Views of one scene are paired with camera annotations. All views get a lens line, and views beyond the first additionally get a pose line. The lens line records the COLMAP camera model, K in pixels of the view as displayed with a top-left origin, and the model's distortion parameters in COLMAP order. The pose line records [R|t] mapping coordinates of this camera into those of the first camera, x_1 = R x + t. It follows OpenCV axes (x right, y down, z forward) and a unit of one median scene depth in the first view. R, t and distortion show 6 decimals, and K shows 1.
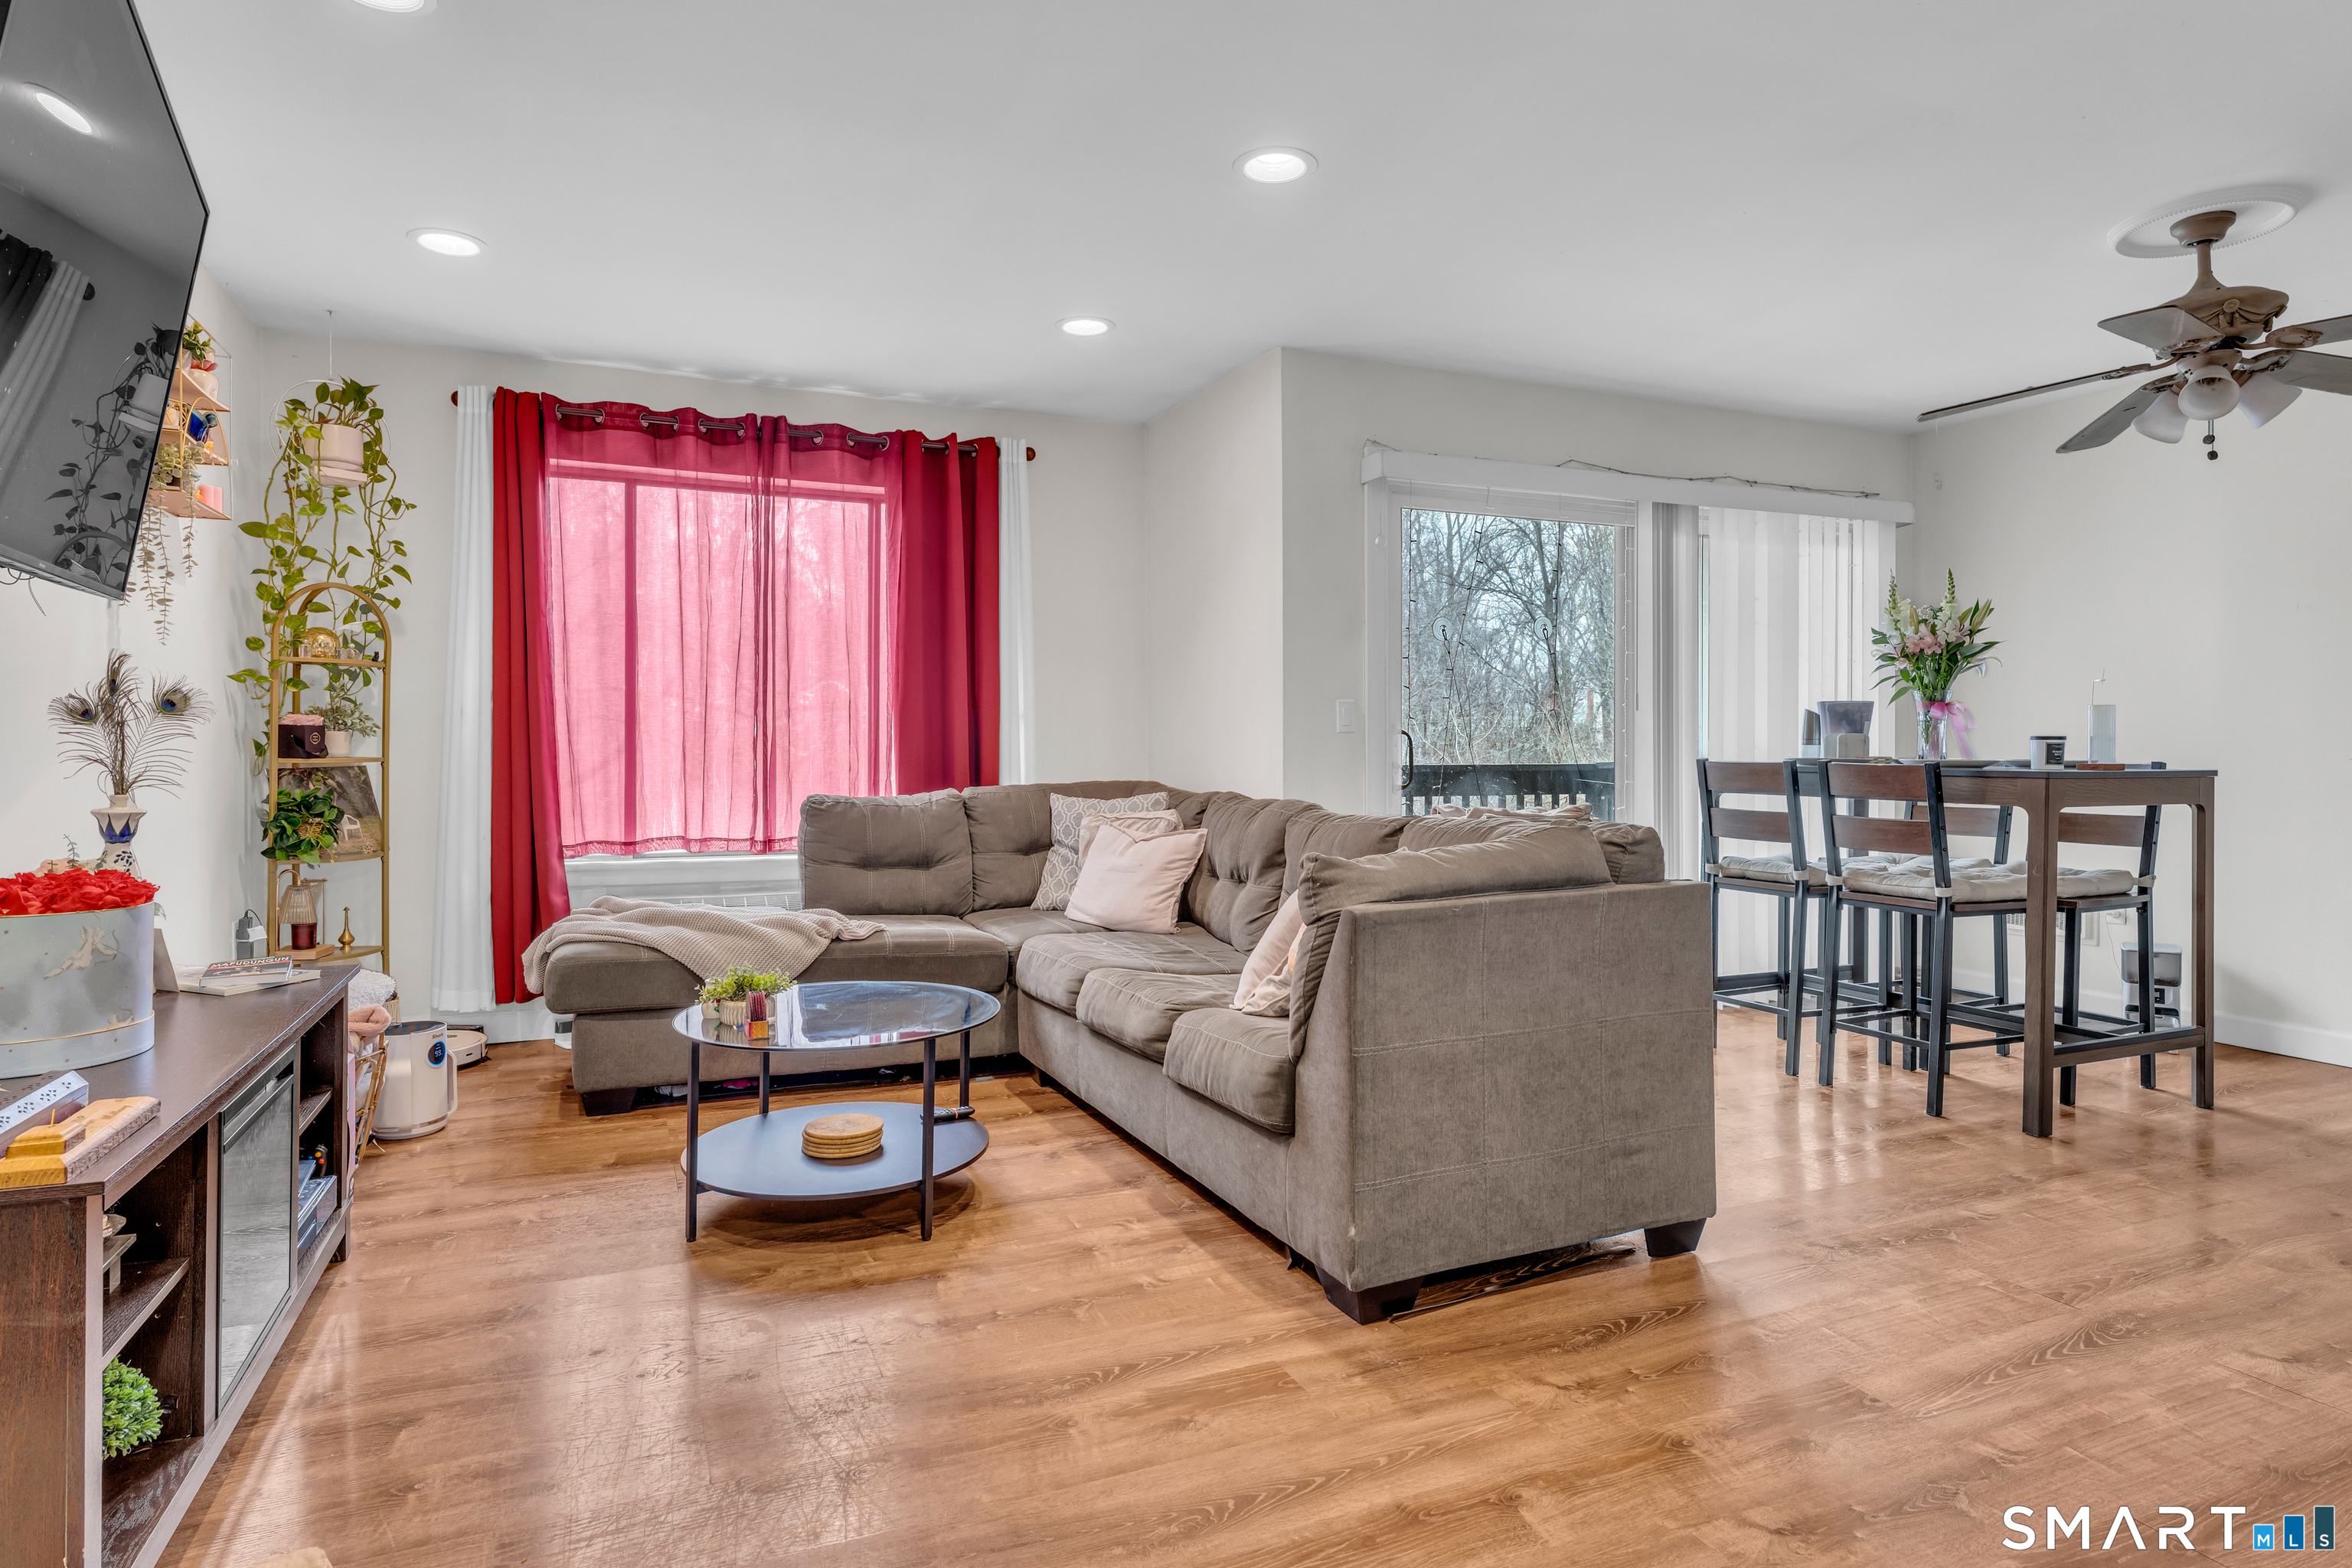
lens RADIAL K [[1288.0, 0, 1172.8], [0, 1288.0, 760.0], [0, 0, 1]] dist [-0.000137, -0.000377]
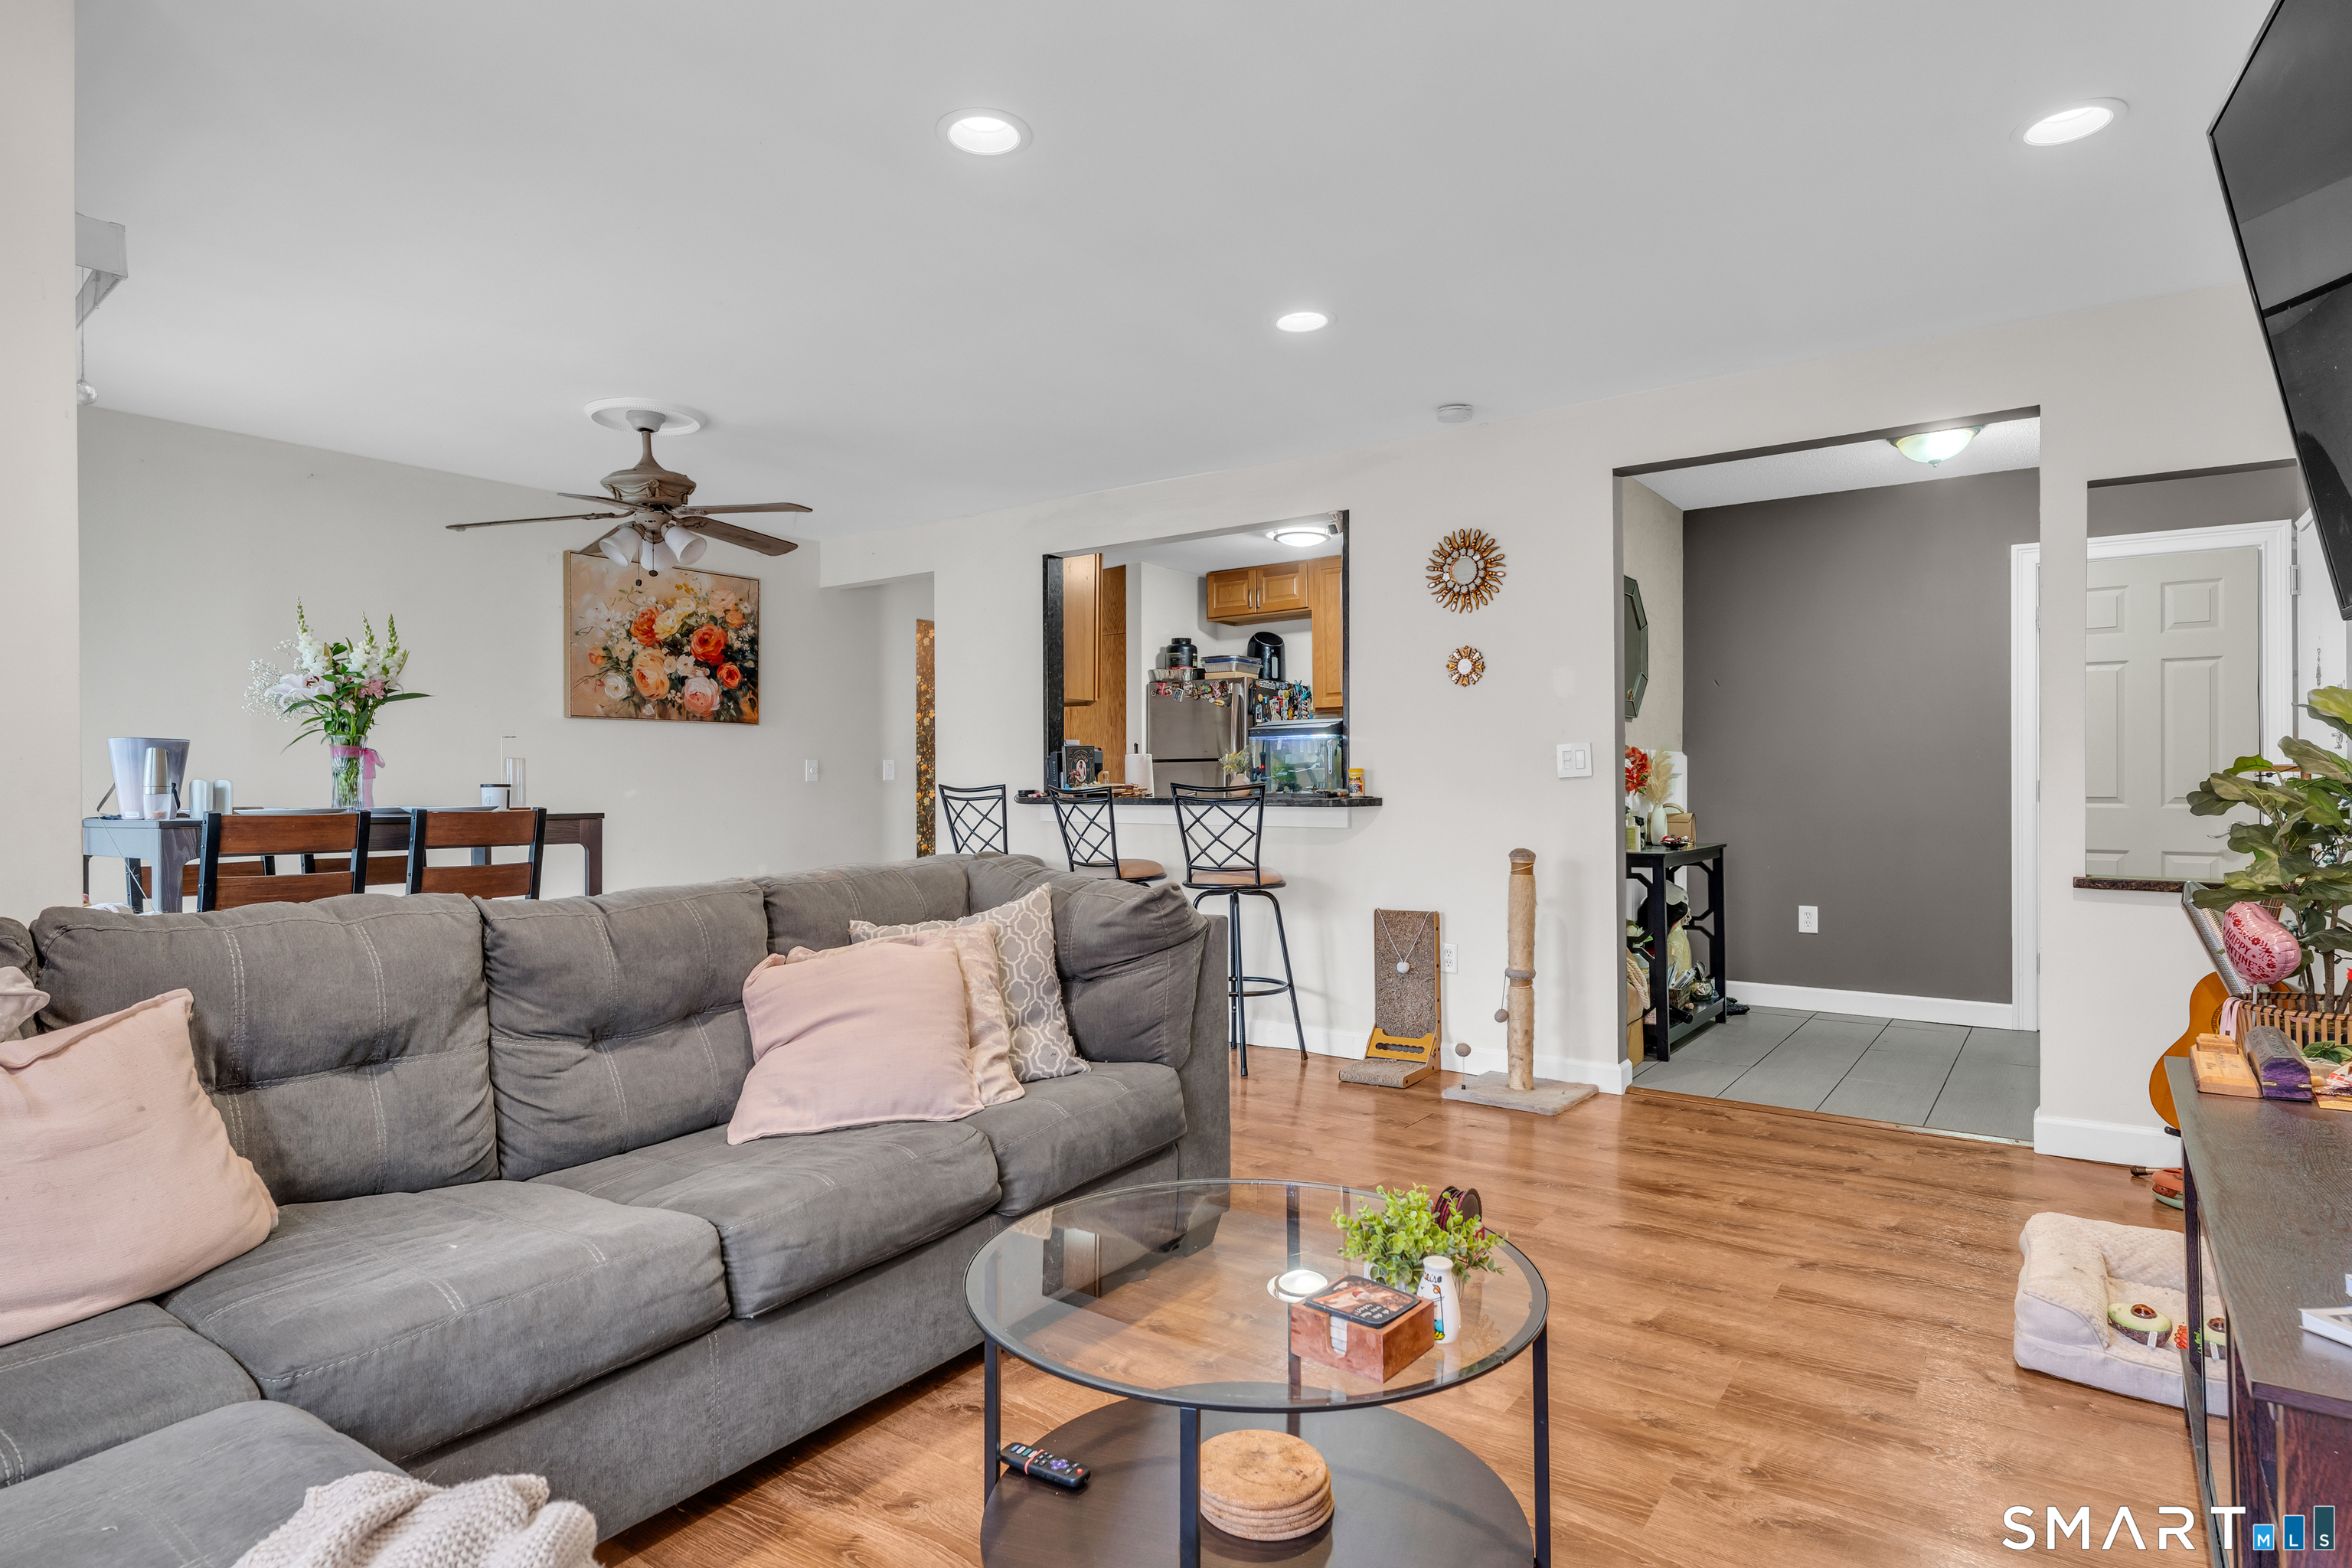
lens RADIAL K [[1247.1, 0, 1180.4], [0, 1247.1, 782.6], [0, 0, 1]] dist [0.000175, -0.000084]
pose [[-0.511745, 0.007214, 0.859107, -0.533158], [0.015850, 0.999874, 0.001045, -0.011021], [-0.858991, 0.014152, -0.511795, 0.980989]]
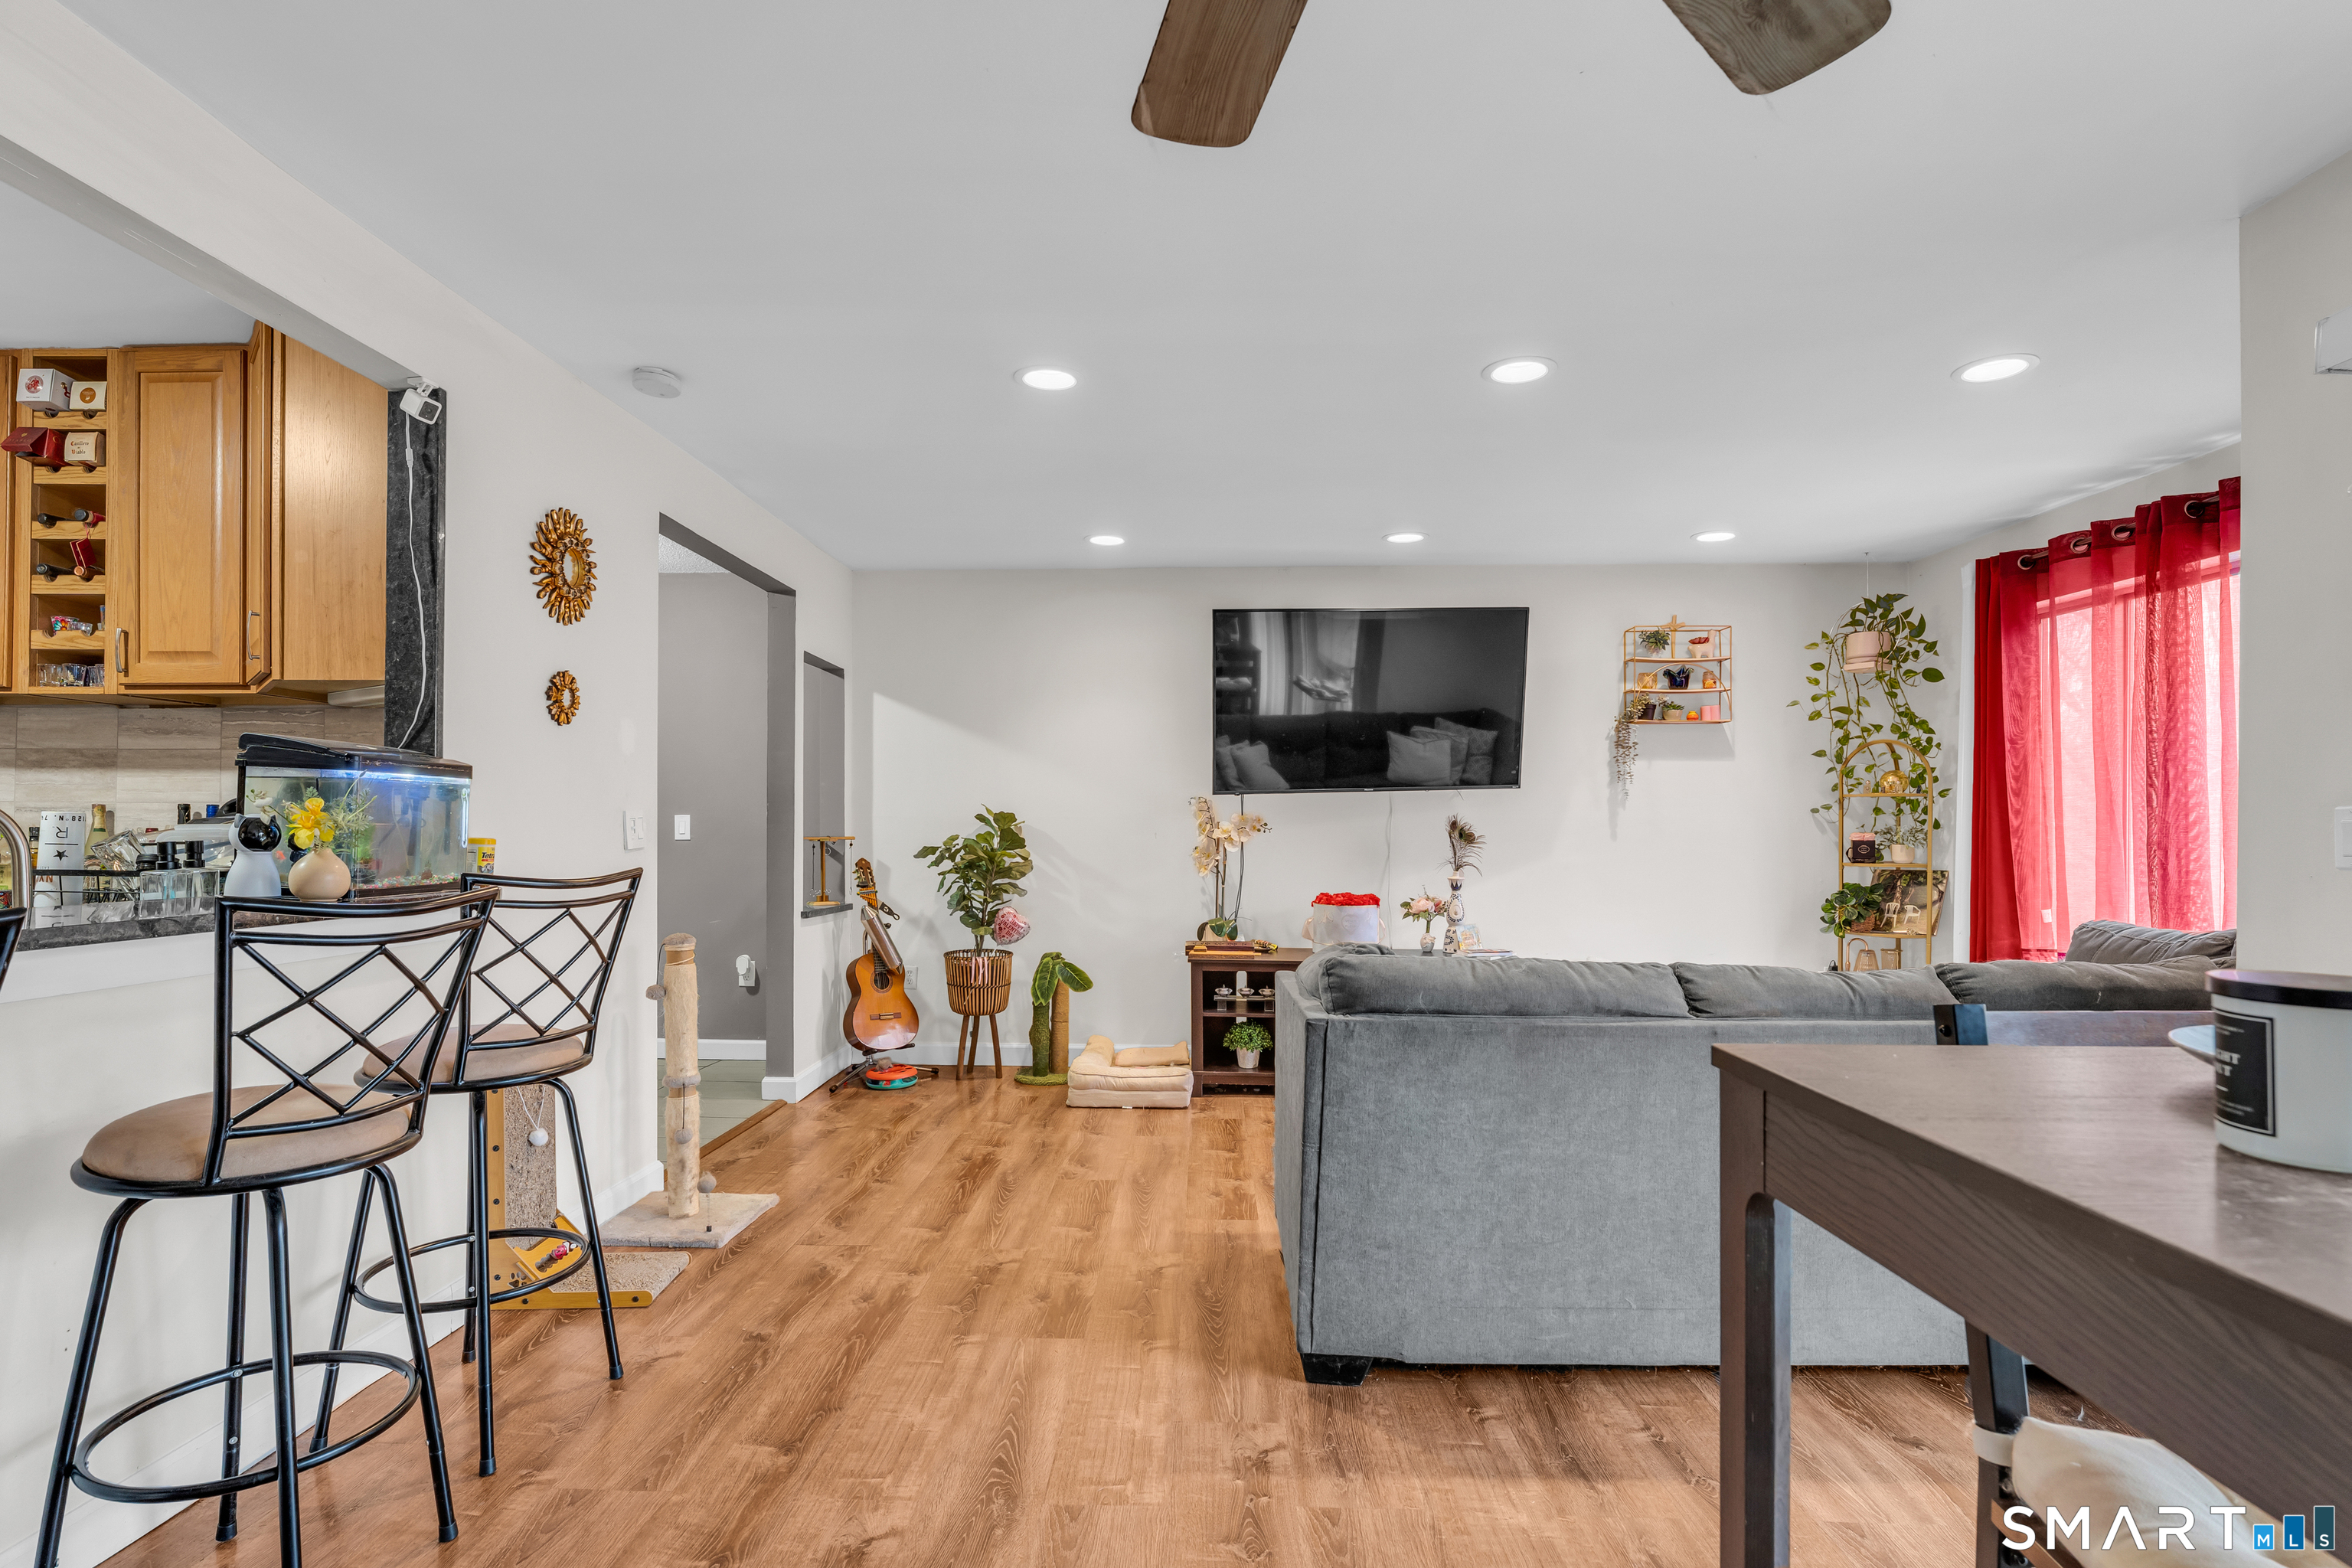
lens RADIAL K [[1159.3, 0, 1165.6], [0, 1159.3, 818.6], [0, 0, 1]] dist [0.000616, -0.000429]
pose [[-0.433239, -0.007789, -0.901245, 0.857546], [-0.016706, 0.999860, -0.000610, -0.038109], [0.901124, 0.014792, -0.433309, 0.866762]]
